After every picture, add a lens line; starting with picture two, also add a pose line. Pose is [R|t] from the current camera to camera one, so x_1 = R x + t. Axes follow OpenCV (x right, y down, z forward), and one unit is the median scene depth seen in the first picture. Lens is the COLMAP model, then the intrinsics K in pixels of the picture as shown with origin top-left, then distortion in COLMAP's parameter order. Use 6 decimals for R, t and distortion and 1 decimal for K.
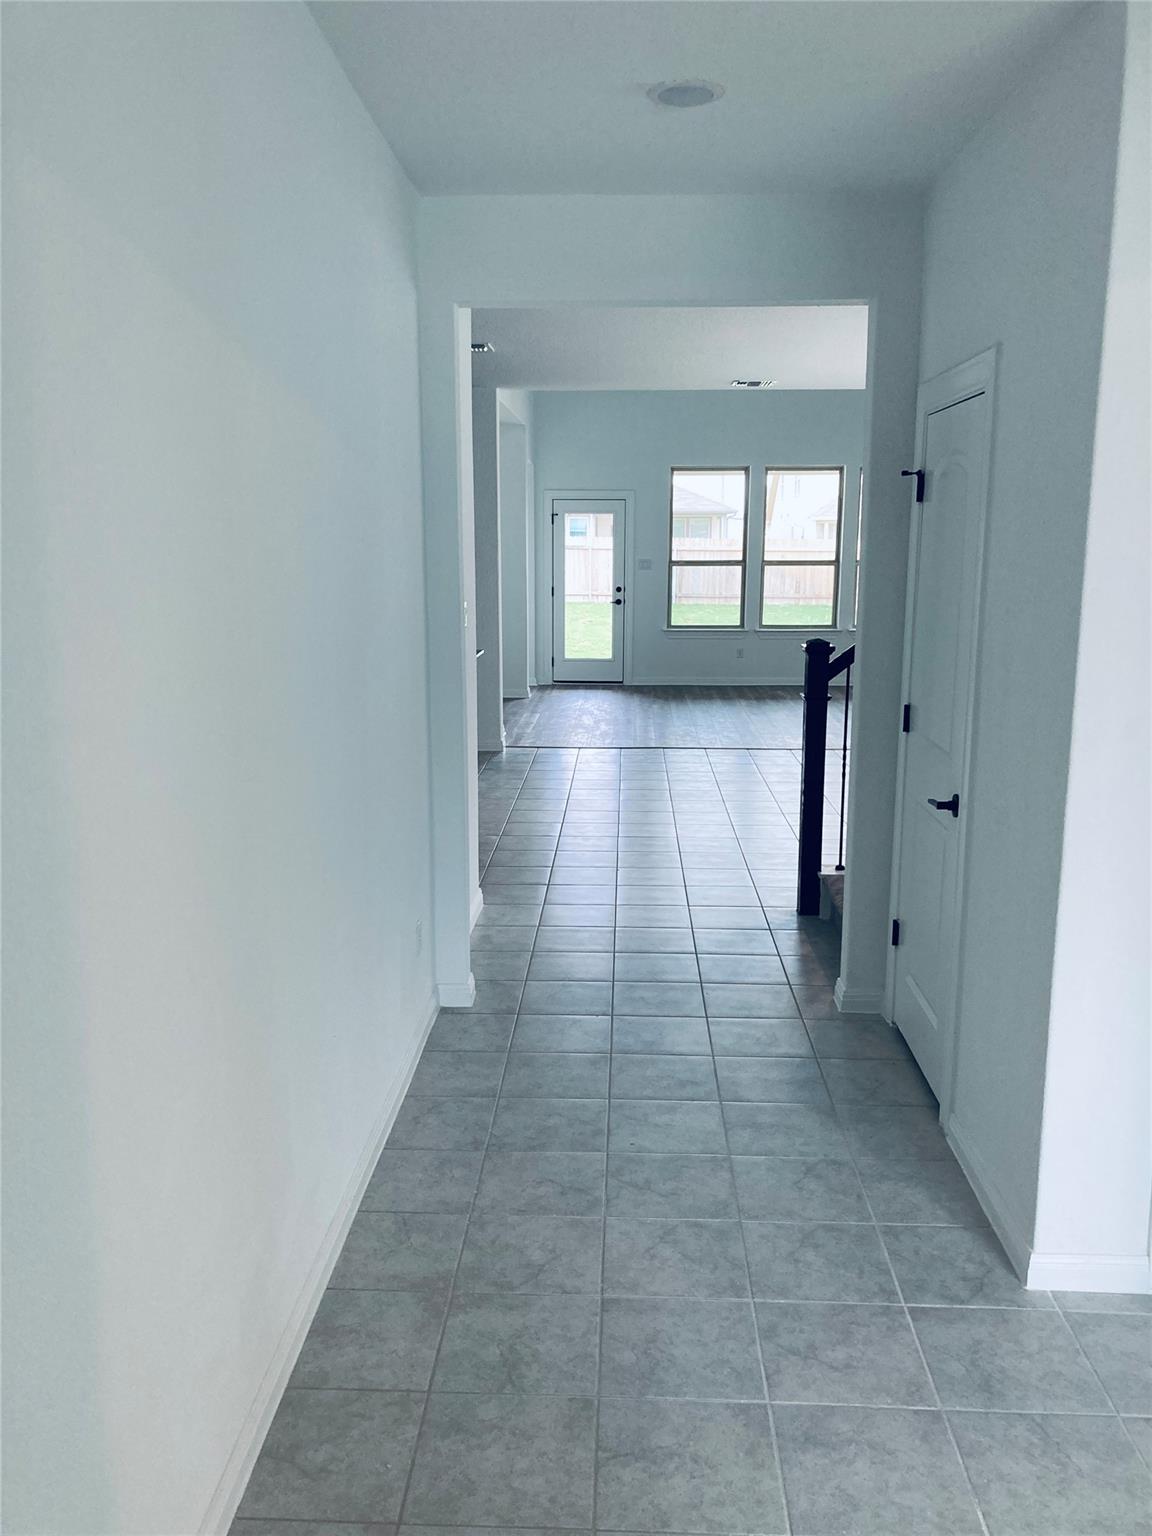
lens RADIAL K [[1272.3, 0, 576.0], [0, 1272.3, 768.0], [0, 0, 1]] dist [0.041004, -0.013480]
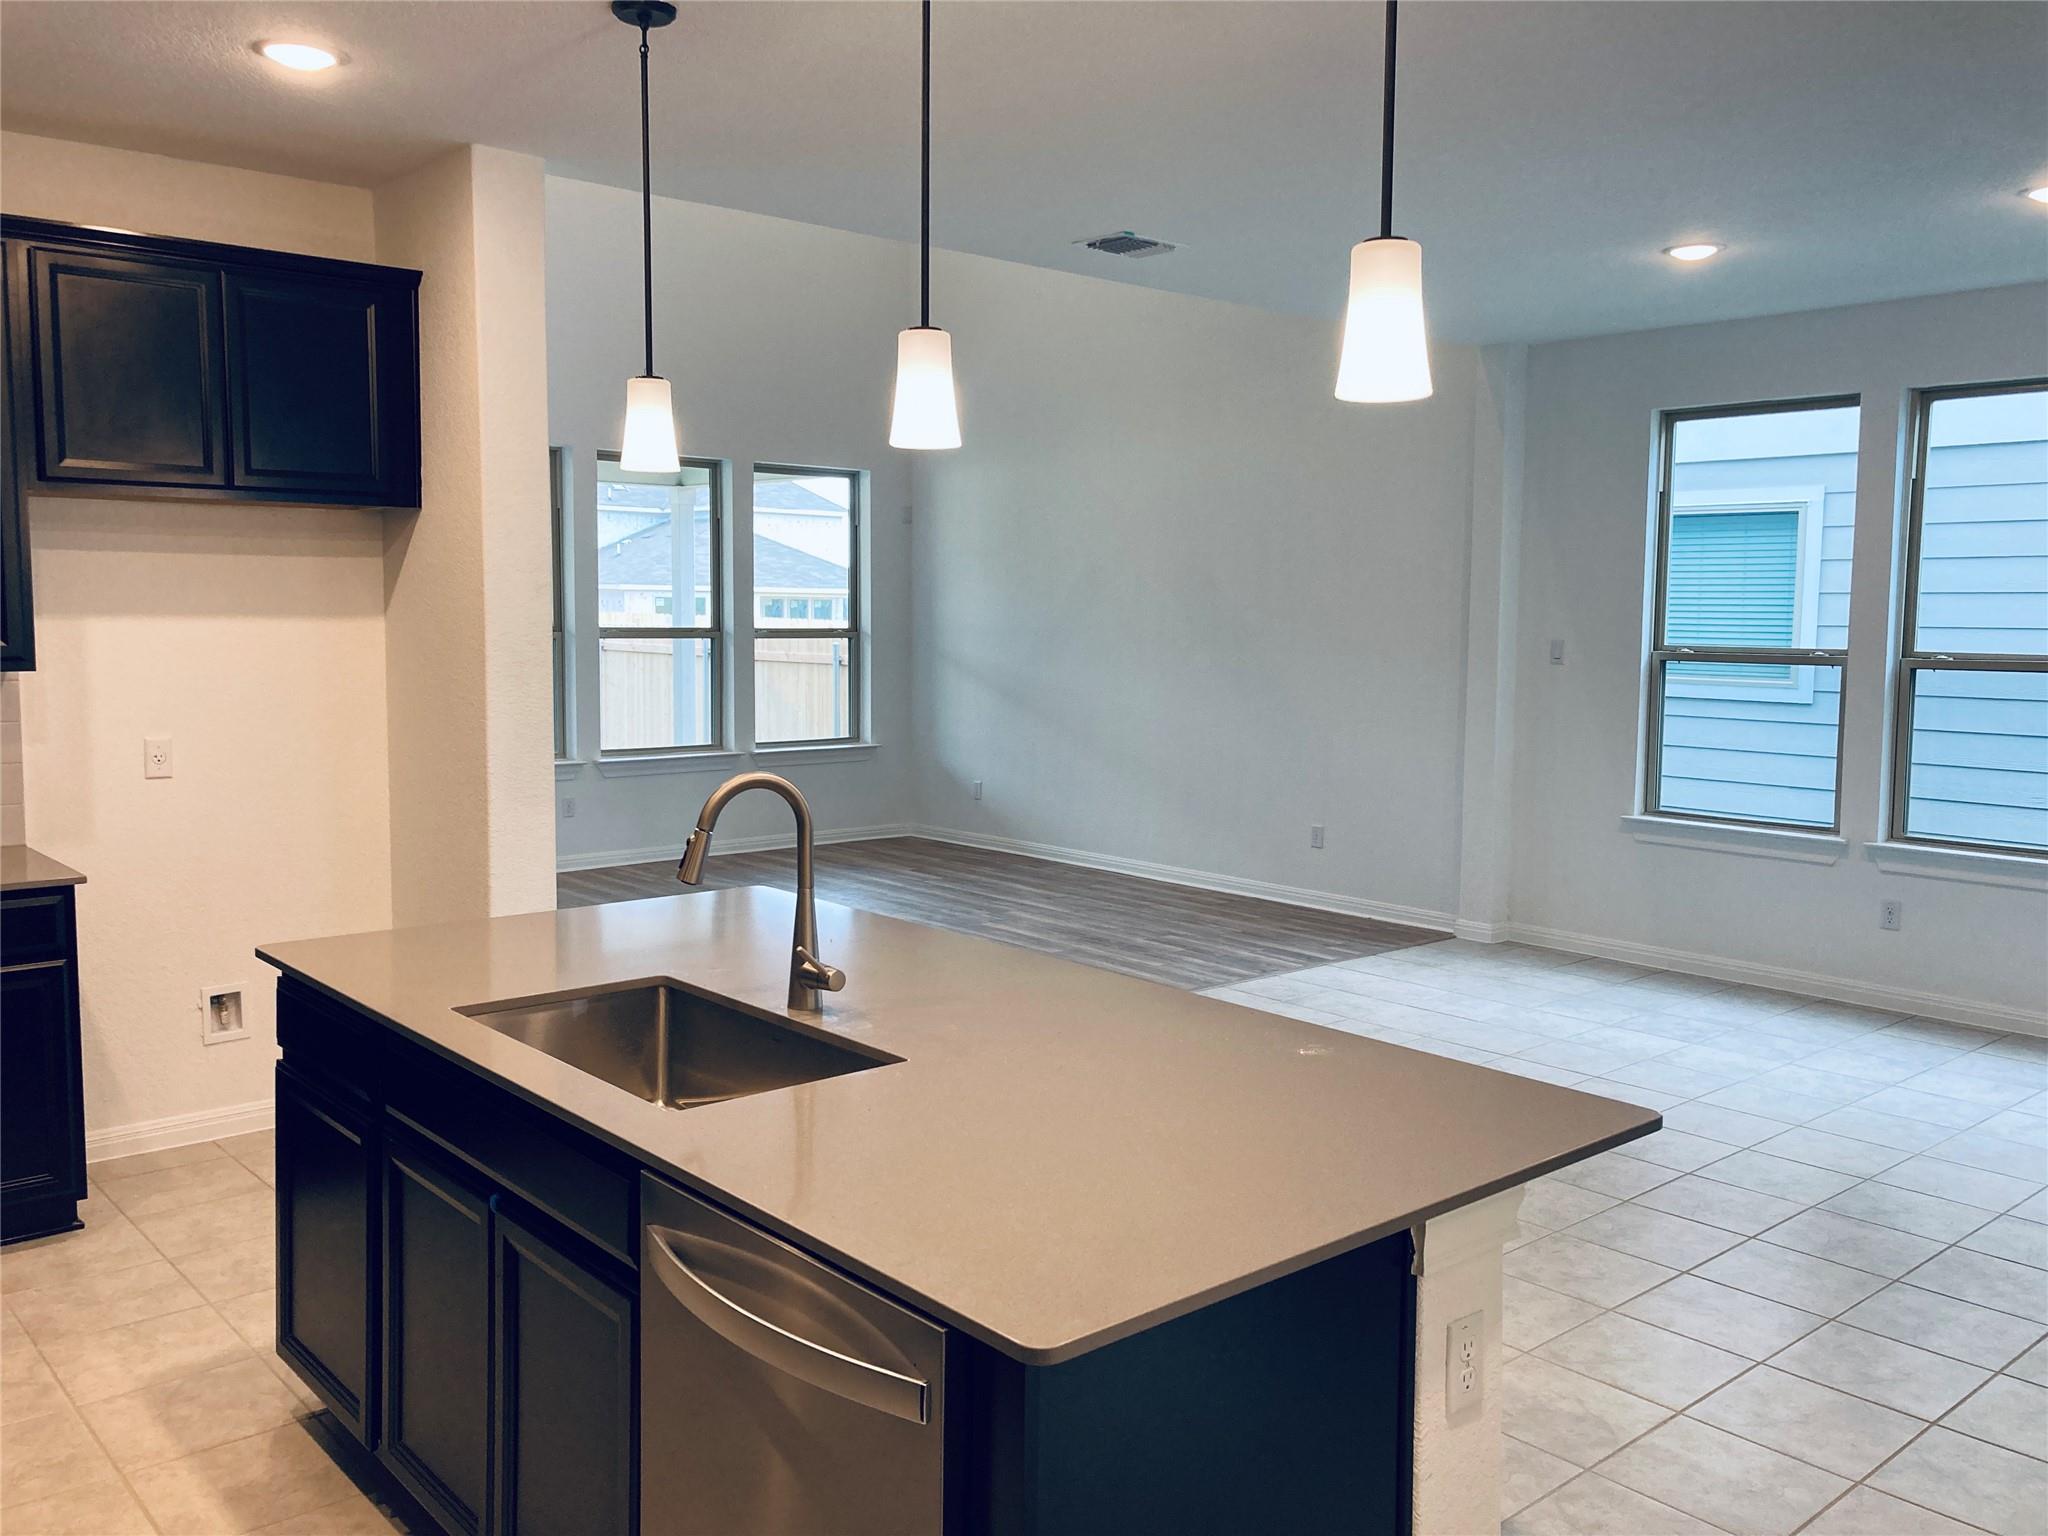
lens RADIAL K [[1678.7, 0, 1020.8], [0, 1678.7, 783.3], [0, 0, 1]] dist [0.035476, -0.031325]
pose [[0.732576, -0.064464, 0.677625, -0.200285], [0.113608, 0.993121, -0.028342, -0.060783], [-0.671137, 0.097747, 0.734861, 0.382118]]
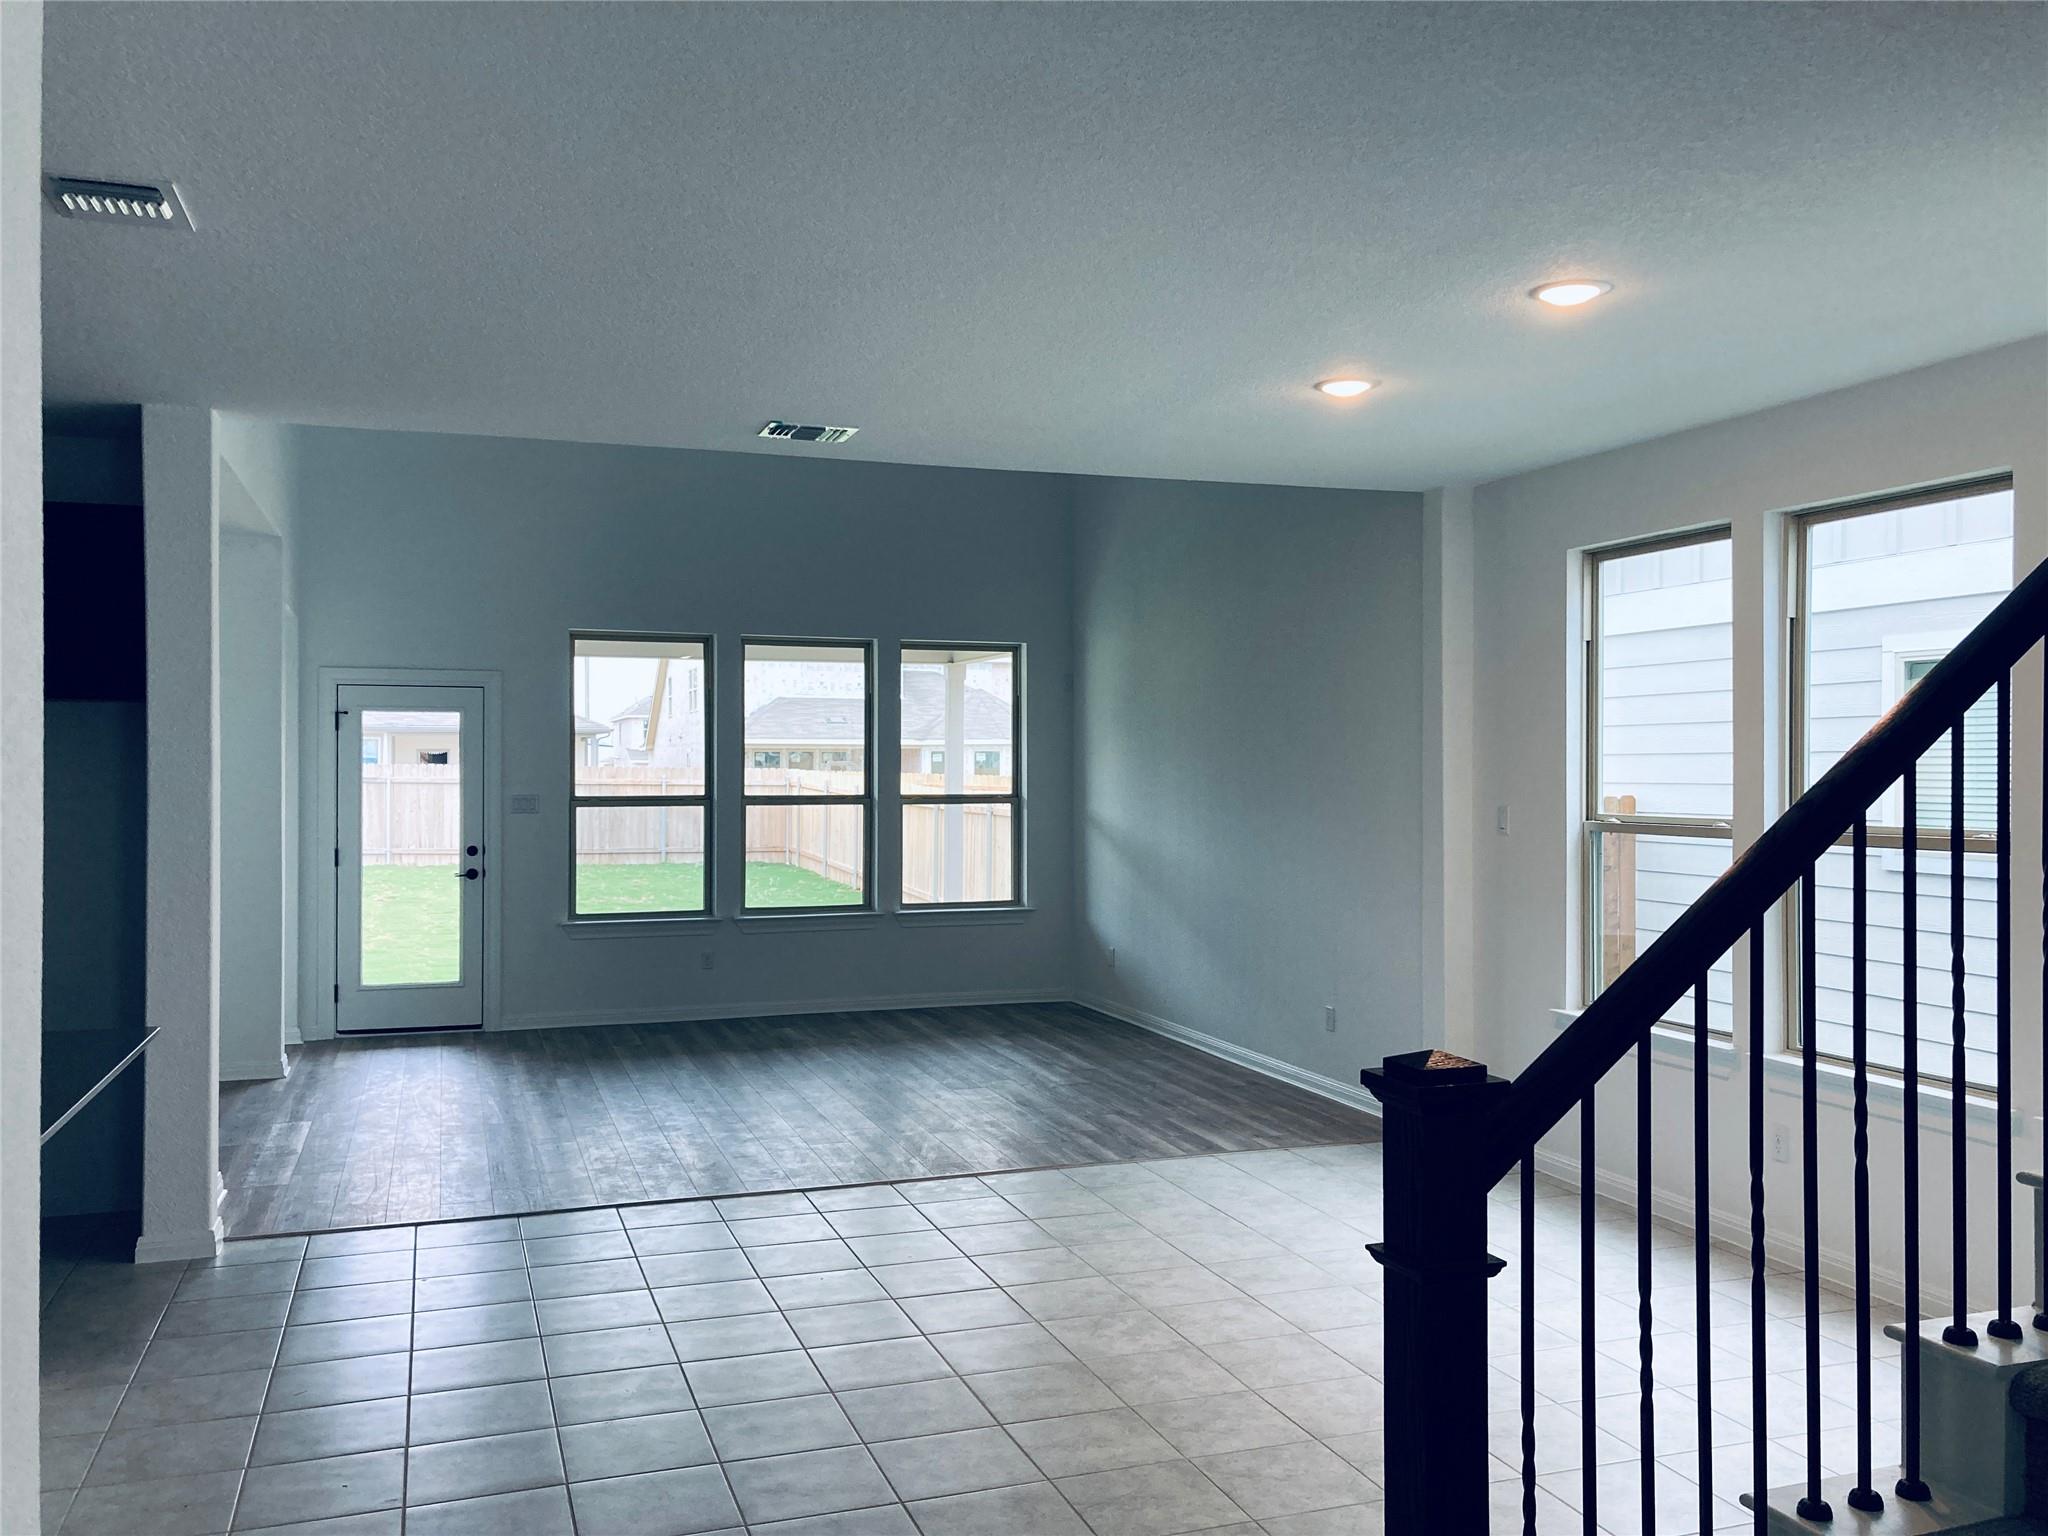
lens RADIAL K [[1696.4, 0, 1032.6], [0, 1696.4, 767.6], [0, 0, 1]] dist [0.041004, -0.013480]
pose [[0.929375, 0.000735, 0.369136, -0.011883], [0.065330, 0.983885, -0.166441, -0.040891], [-0.363309, 0.178802, 0.914350, 0.259016]]
